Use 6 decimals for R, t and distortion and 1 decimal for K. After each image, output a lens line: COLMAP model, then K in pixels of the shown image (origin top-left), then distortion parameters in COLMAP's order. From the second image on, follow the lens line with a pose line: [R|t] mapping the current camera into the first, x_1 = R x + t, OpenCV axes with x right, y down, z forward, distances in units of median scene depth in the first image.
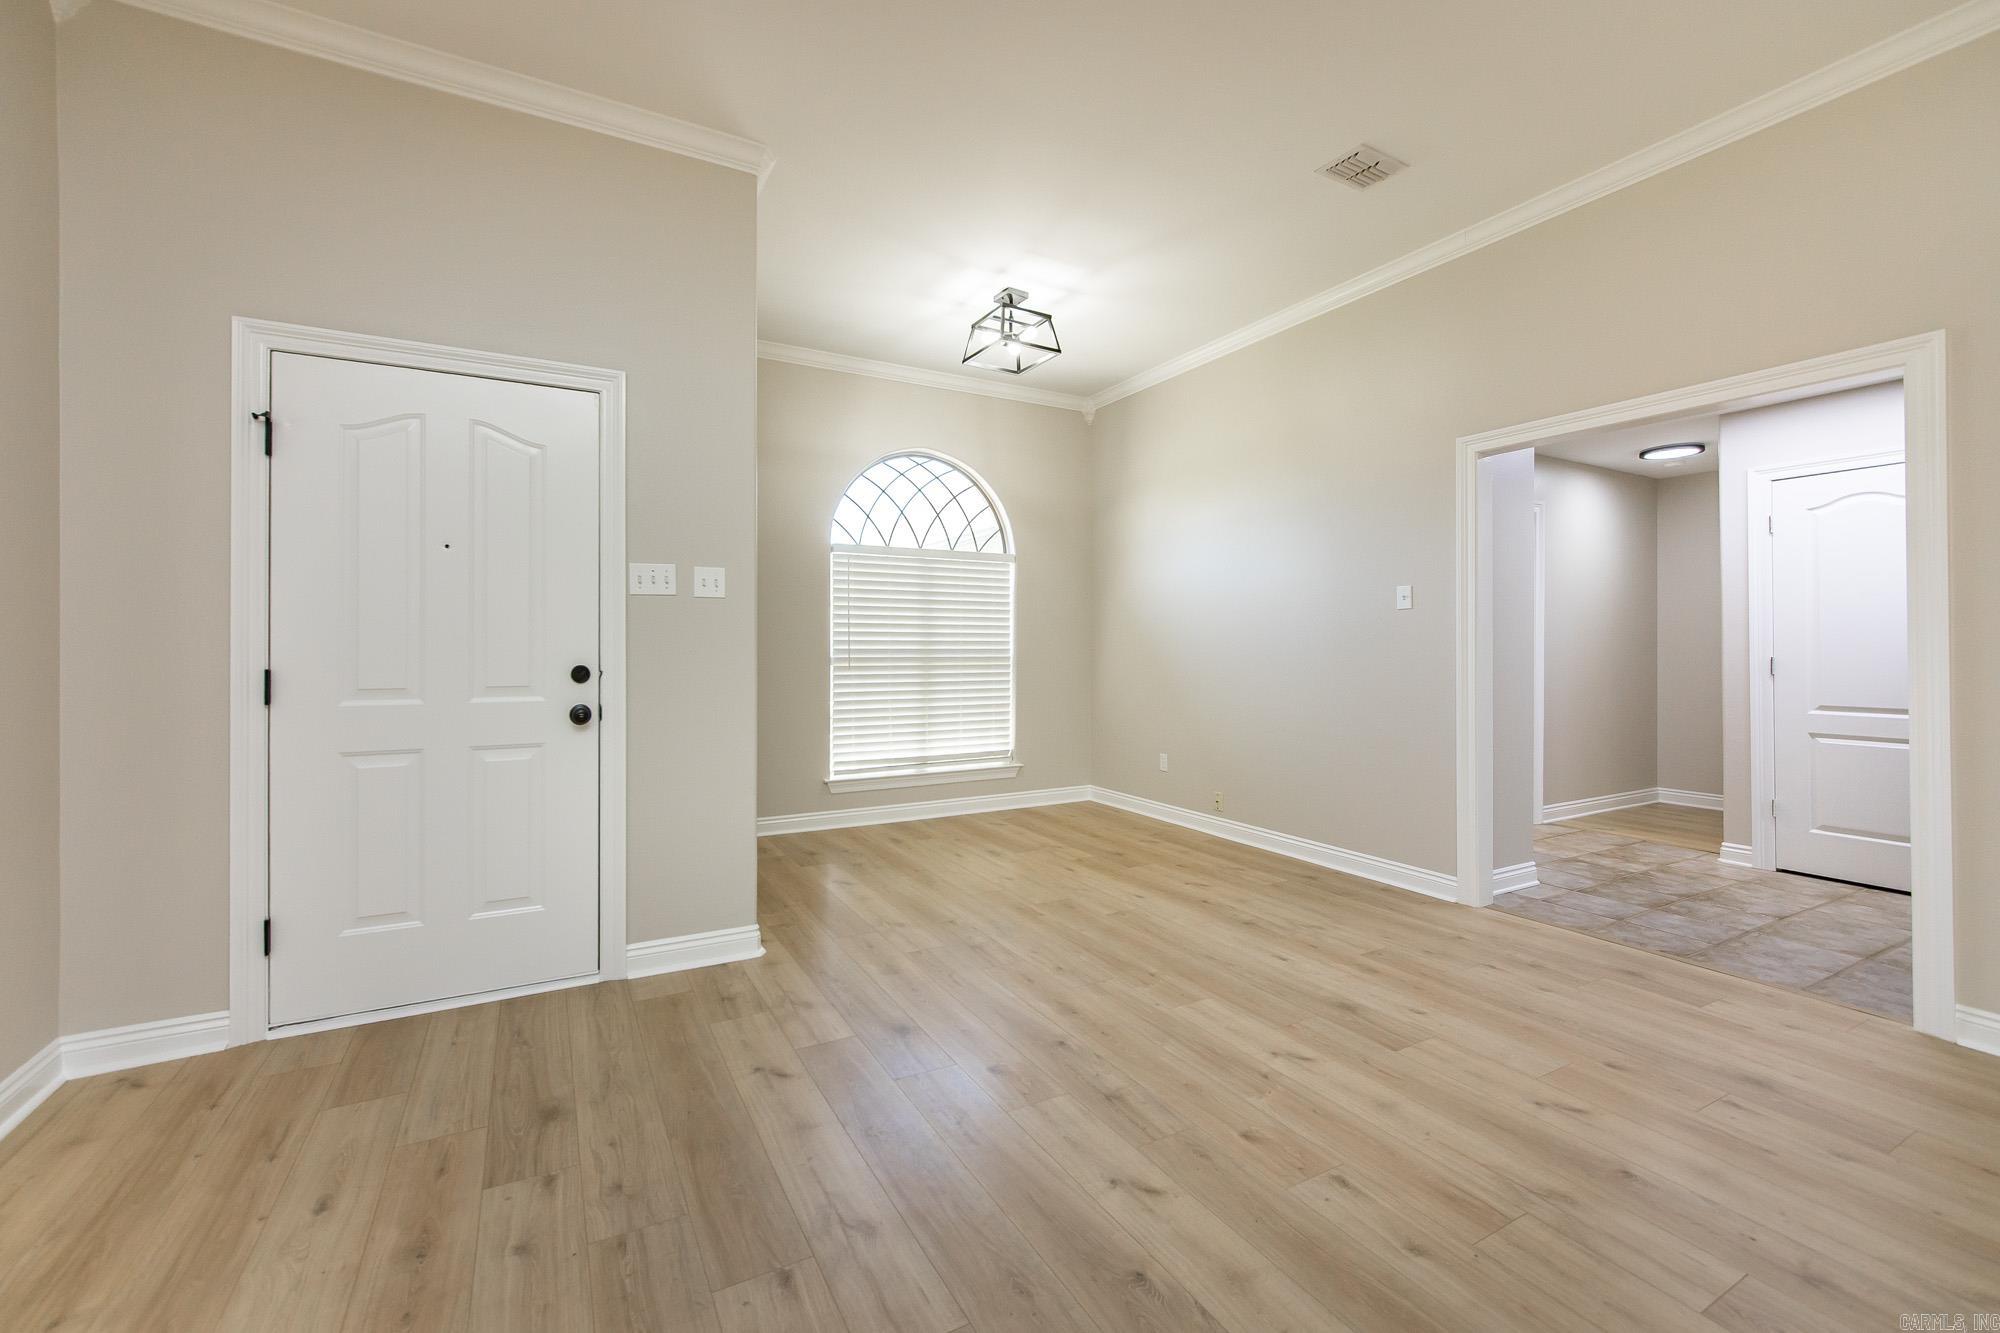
lens RADIAL K [[777.8, 0, 924.4], [0, 777.8, 647.7], [0, 0, 1]] dist [-0.006366, -0.000072]
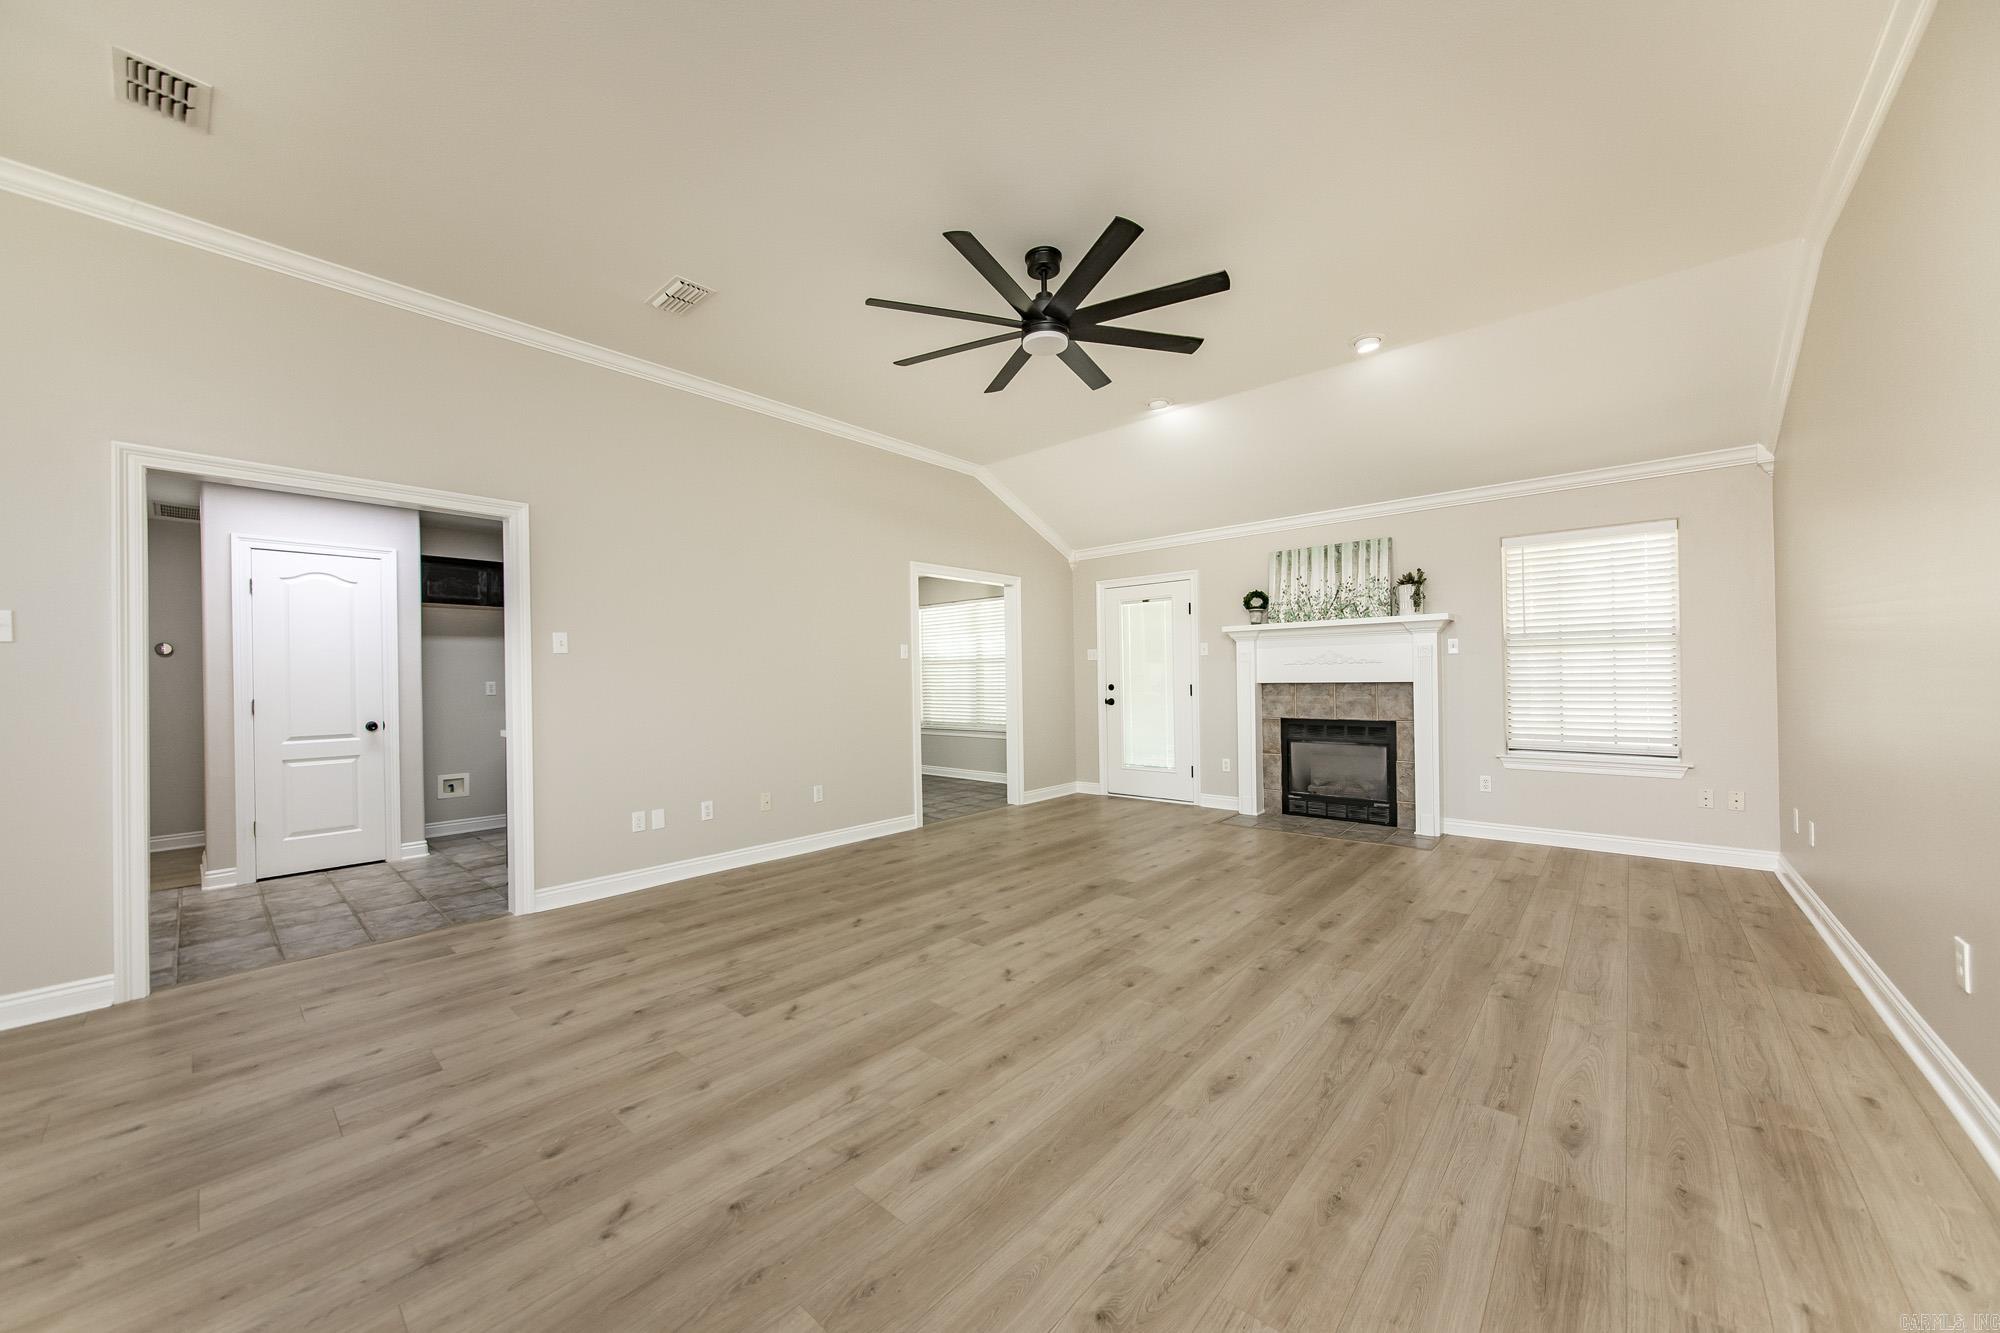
lens RADIAL K [[714.1, 0, 995.0], [0, 714.1, 671.5], [0, 0, 1]] dist [-0.001347, 0.000102]
pose [[-0.373449, 0.014863, 0.927532, -0.252329], [0.015207, 0.999835, -0.009899, -0.001280], [-0.927526, 0.010409, -0.373613, 0.282658]]
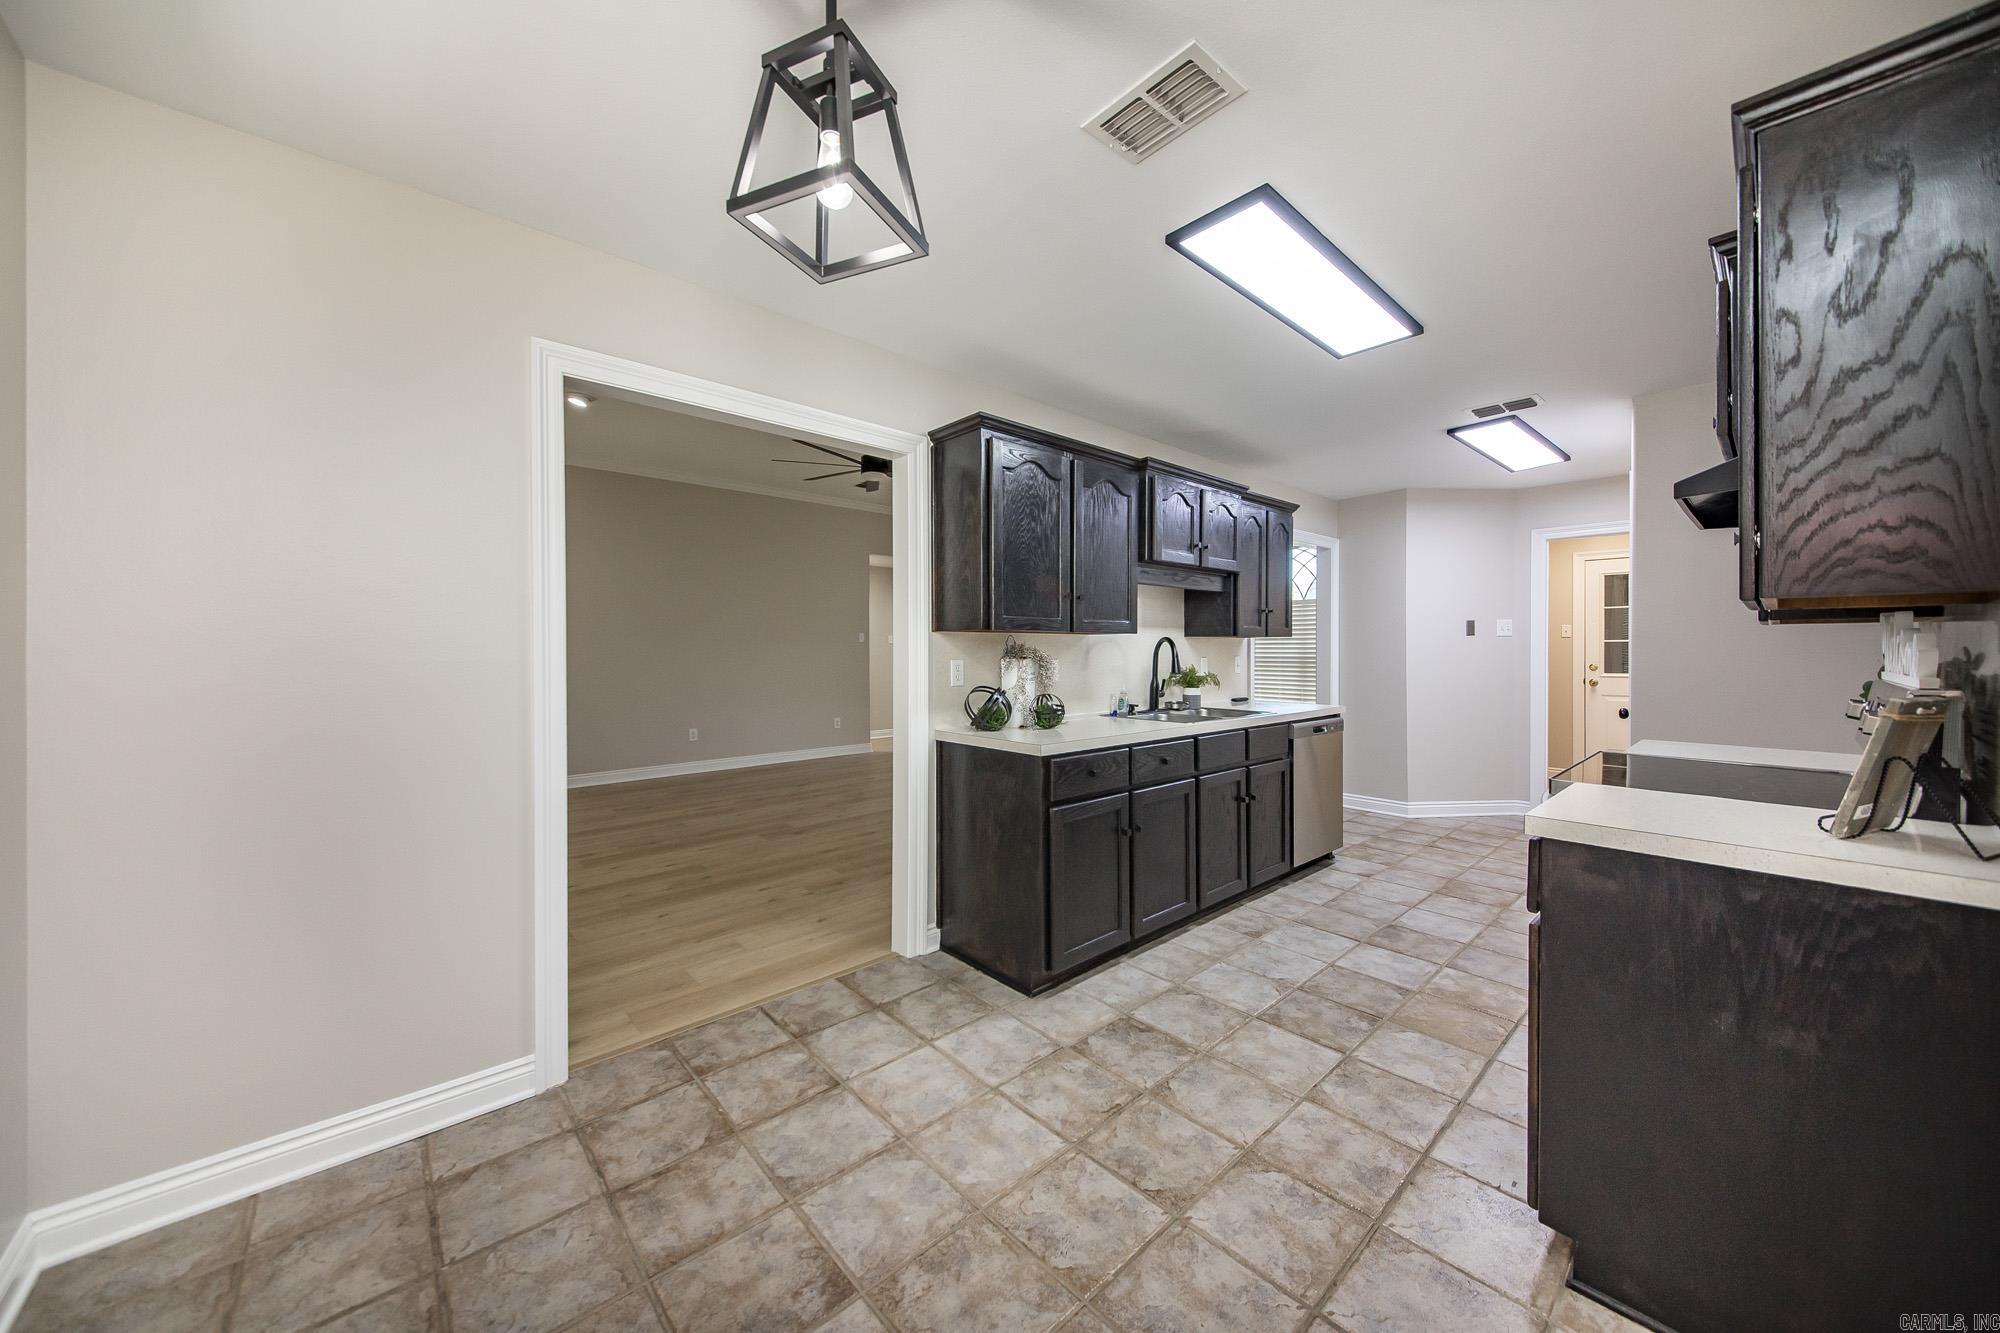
lens RADIAL K [[691.1, 0, 1000.0], [0, 691.1, 666.5], [0, 0, 1]] dist [0.012962, -0.000037]
pose [[0.265988, 0.019718, -0.963775, 1.385733], [0.003541, 0.999764, 0.021432, -0.013424], [0.963970, -0.009114, 0.265856, -0.088184]]
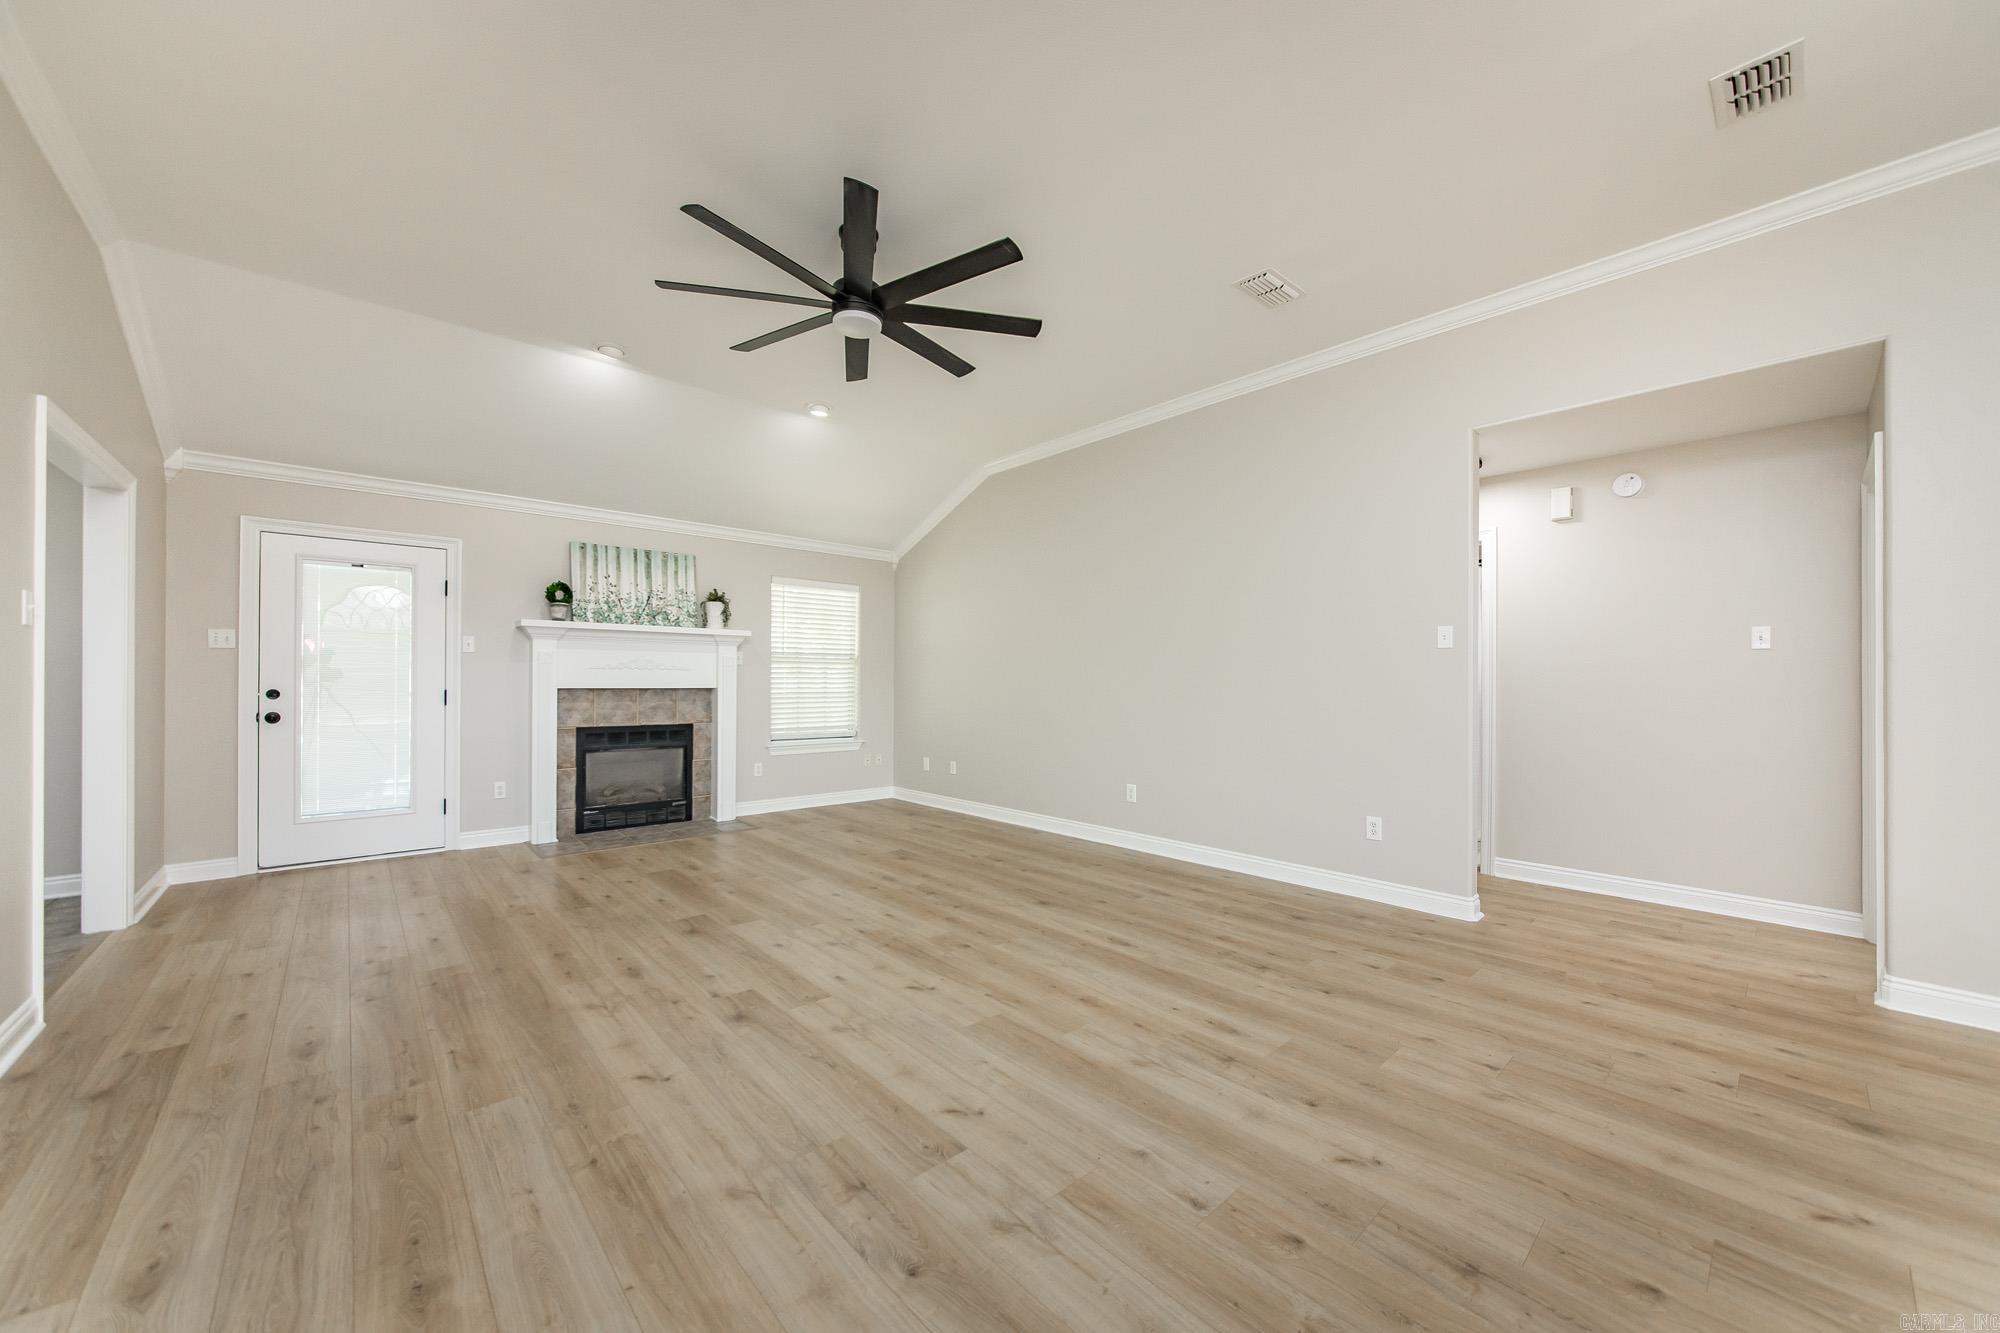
lens RADIAL K [[733.8, 0, 989.8], [0, 733.8, 672.2], [0, 0, 1]] dist [-0.007301, 0.000102]
pose [[-0.965839, -0.008100, -0.259016, 0.344367], [-0.005219, 0.999917, -0.011811, -0.001194], [0.259090, -0.010056, -0.965801, 0.608000]]
